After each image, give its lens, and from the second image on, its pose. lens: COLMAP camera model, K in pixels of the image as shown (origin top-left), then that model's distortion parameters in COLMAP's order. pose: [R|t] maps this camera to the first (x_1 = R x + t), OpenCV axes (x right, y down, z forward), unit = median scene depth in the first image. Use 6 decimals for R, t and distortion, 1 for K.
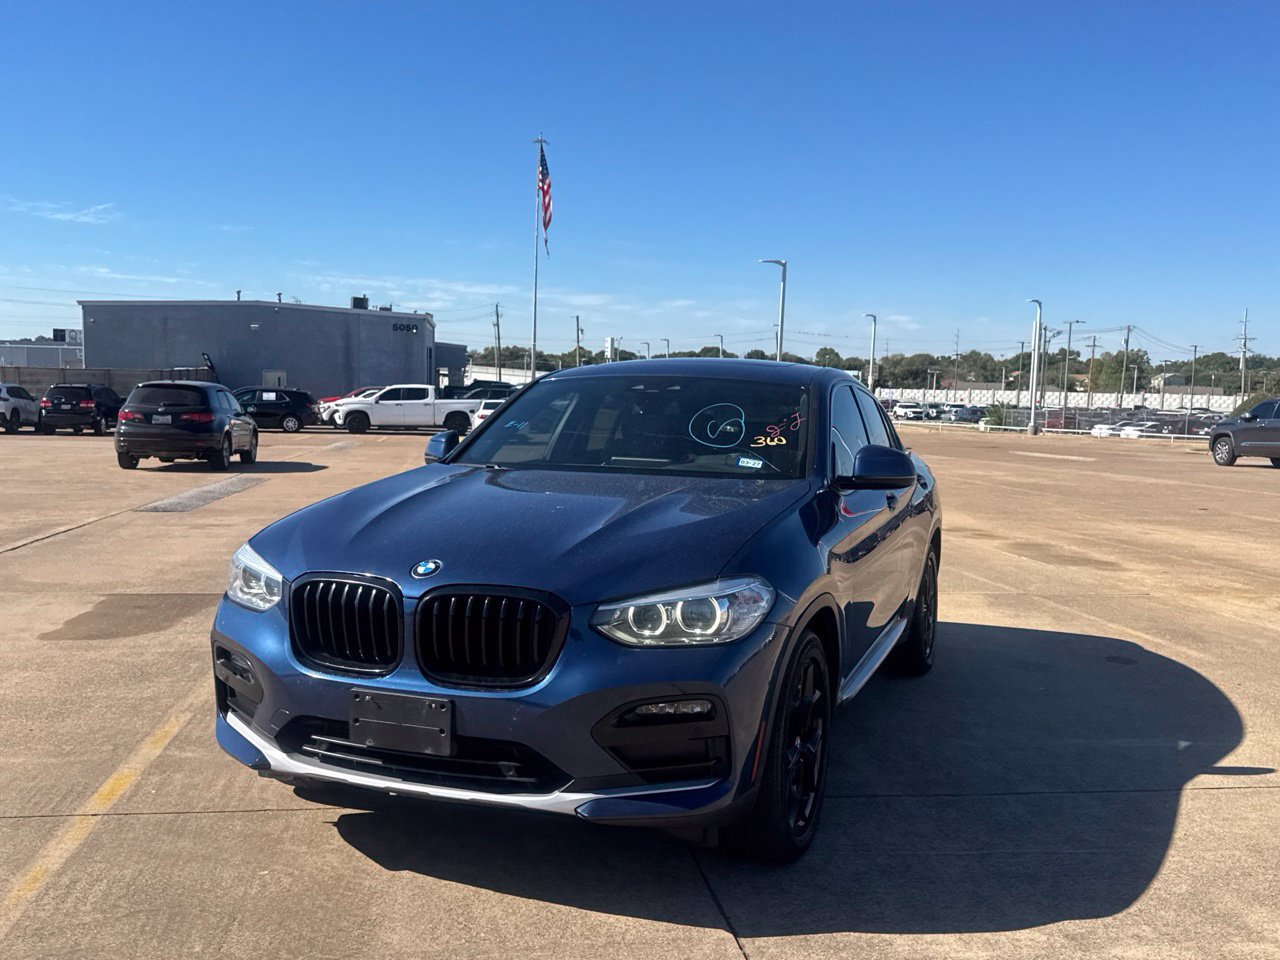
lens RADIAL K [[1174.5, 0, 636.5], [0, 1174.5, 475.0], [0, 0, 1]] dist [0.041086, 0.000000]
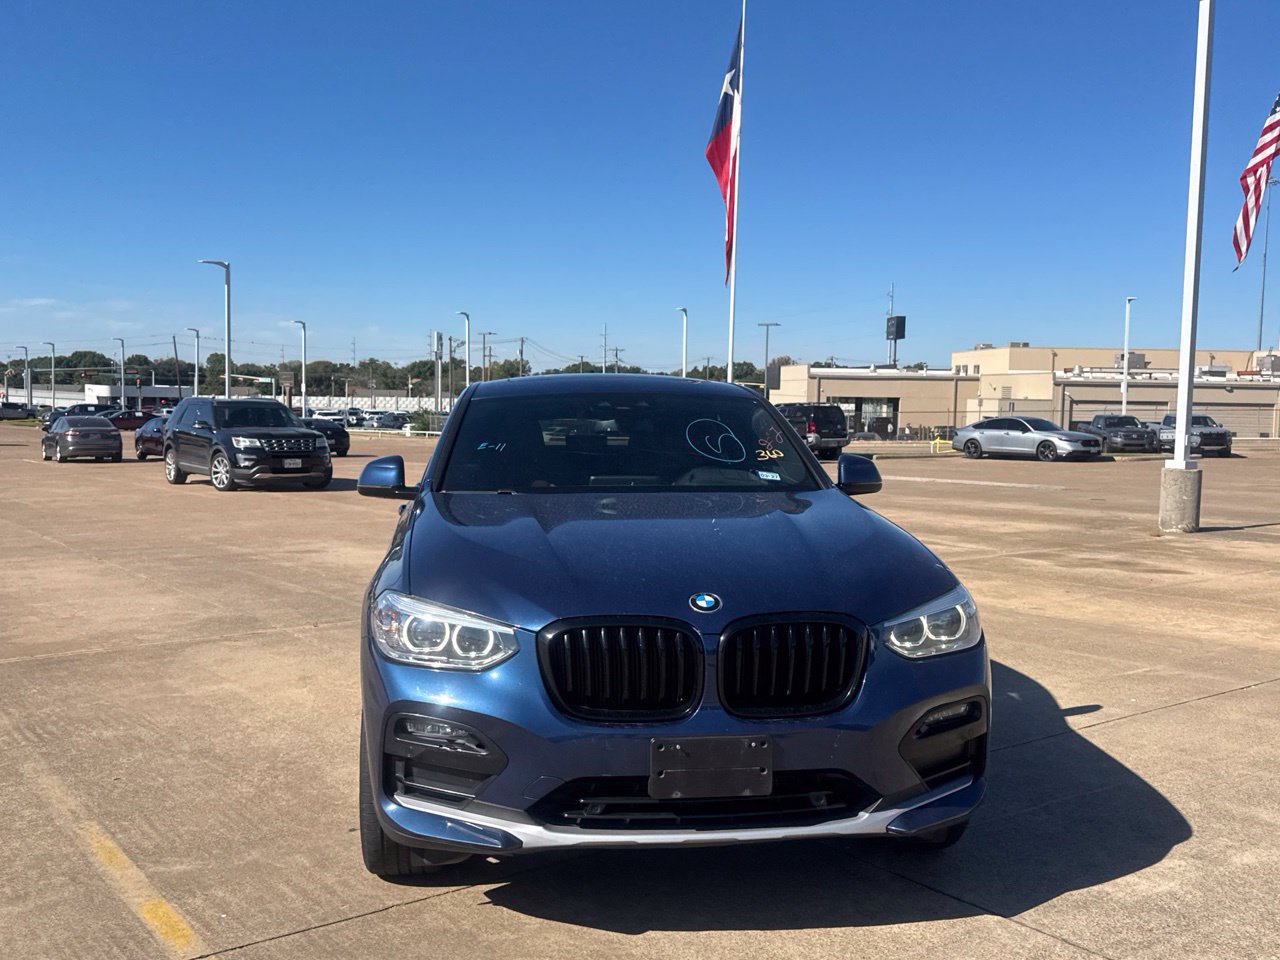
lens RADIAL K [[1174.5, 0, 633.3], [0, 1174.5, 481.7], [0, 0, 1]] dist [0.041086, 0.000000]
pose [[0.883191, -0.046083, 0.466743, -0.482790], [0.046223, 0.998869, 0.011157, -0.021873], [-0.466730, 0.011720, 0.884322, 0.140999]]
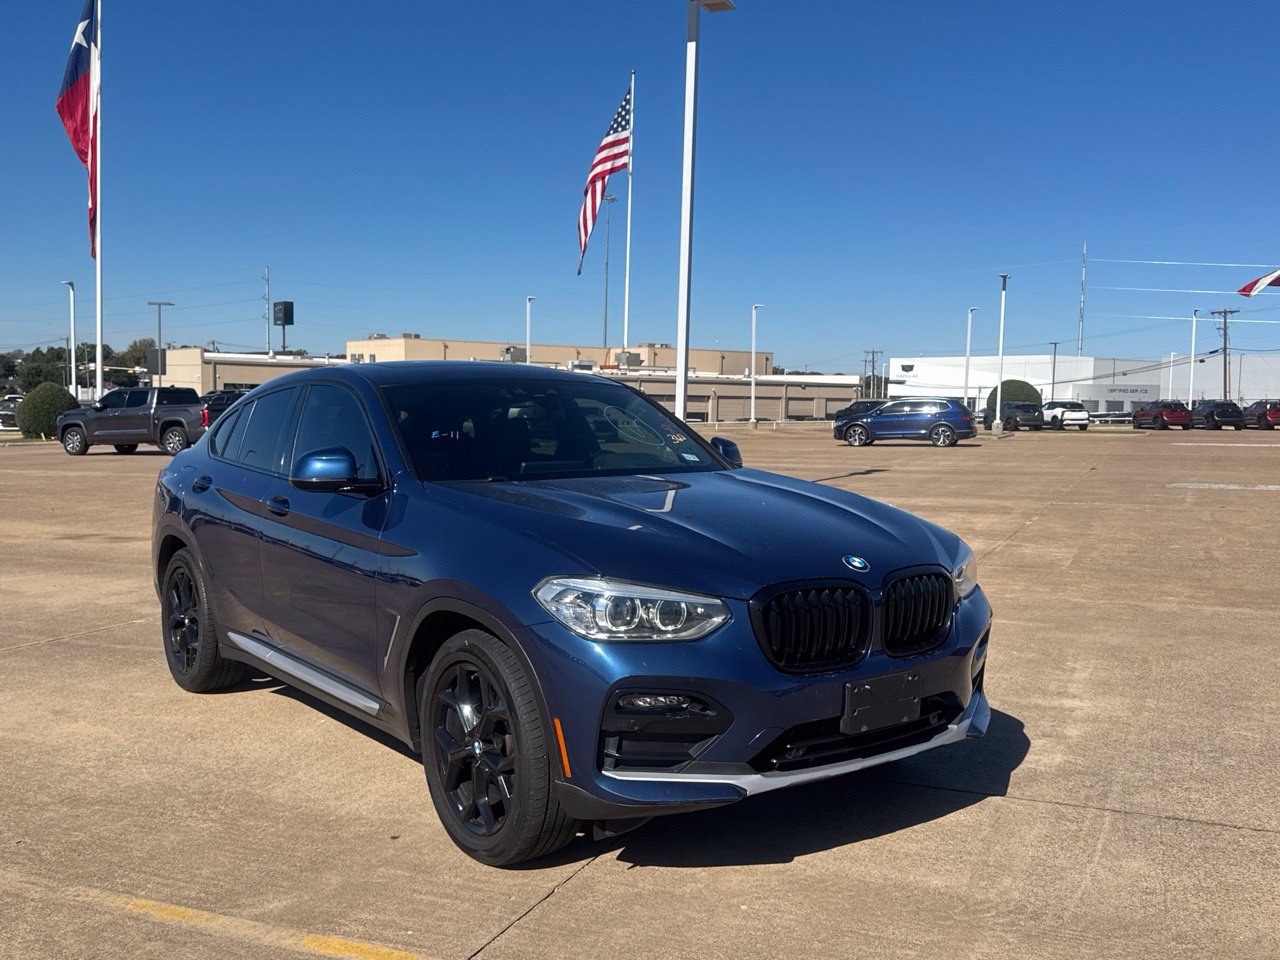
lens RADIAL K [[1174.5, 0, 651.3], [0, 1174.5, 476.3], [0, 0, 1]] dist [0.041086, 0.000000]
pose [[0.532273, -0.072670, 0.843448, -0.870498], [0.063602, 0.996926, 0.045757, -0.045843], [-0.844180, 0.029290, 0.535259, 0.416672]]
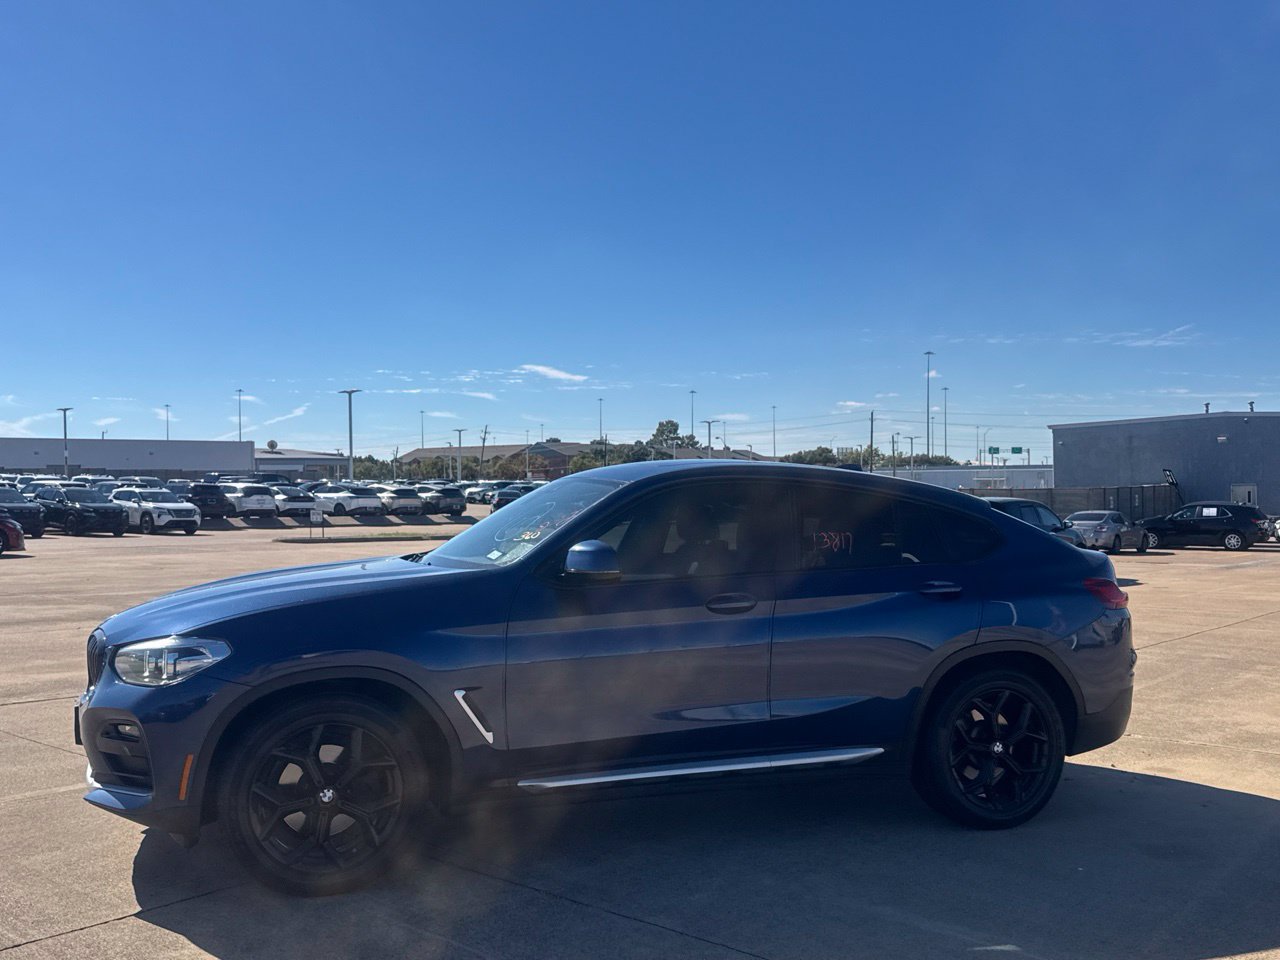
lens RADIAL K [[1174.5, 0, 636.3], [0, 1174.5, 477.7], [0, 0, 1]] dist [0.041086, 0.000000]
pose [[0.666214, -0.037418, -0.744821, 0.987841], [-0.035603, 0.996006, -0.081883, 0.002590], [0.744910, 0.081070, 0.662221, 0.357378]]
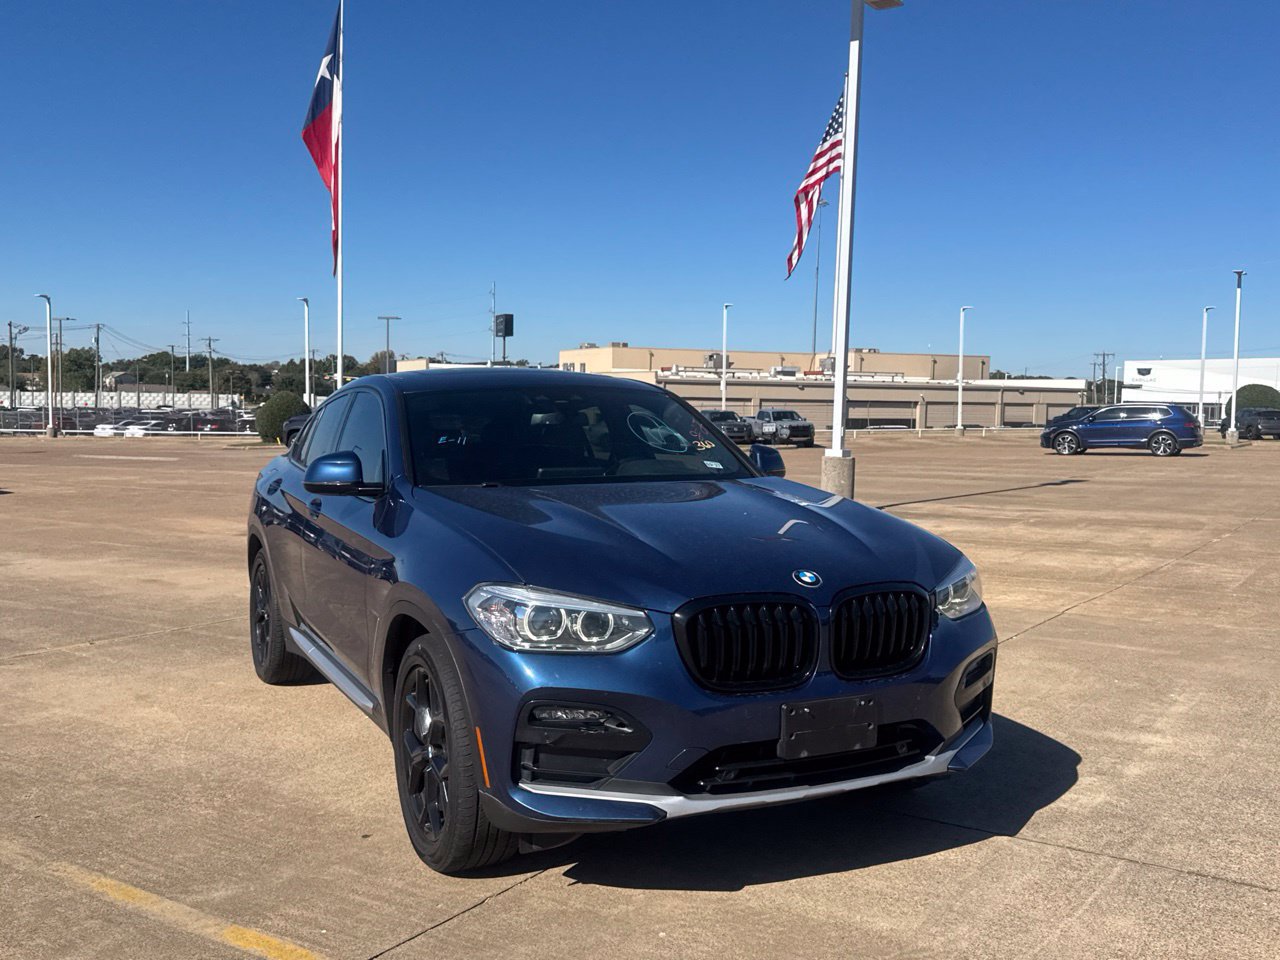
lens RADIAL K [[1174.5, 0, 633.0], [0, 1174.5, 478.0], [0, 0, 1]] dist [0.041086, 0.000000]
pose [[0.683717, -0.062797, 0.727041, -0.747620], [0.060099, 0.997752, 0.029661, -0.034807], [-0.727269, 0.023415, 0.685953, 0.292166]]
